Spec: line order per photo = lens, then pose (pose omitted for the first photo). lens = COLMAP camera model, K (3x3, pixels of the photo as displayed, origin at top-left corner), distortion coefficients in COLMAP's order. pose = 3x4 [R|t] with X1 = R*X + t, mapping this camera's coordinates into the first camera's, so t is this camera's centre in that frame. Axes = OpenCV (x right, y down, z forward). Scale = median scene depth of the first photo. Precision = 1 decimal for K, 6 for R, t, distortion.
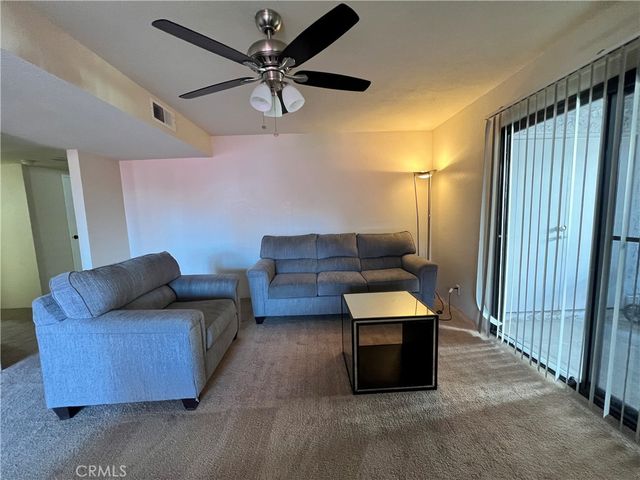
lens RADIAL K [[256.5, 0, 320.0], [0, 256.5, 240.0], [0, 0, 1]] dist [-0.000866, -0.000183]
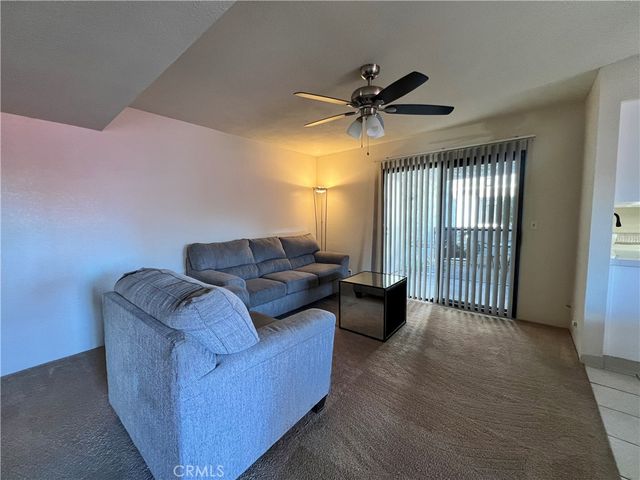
lens RADIAL K [[256.5, 0, 320.0], [0, 256.5, 240.0], [0, 0, 1]] dist [-0.000866, -0.000183]
pose [[0.650931, -0.042919, 0.757923, -0.712774], [0.077949, 0.996902, -0.010493, 0.016065], [-0.755125, 0.065909, 0.652260, 0.190968]]
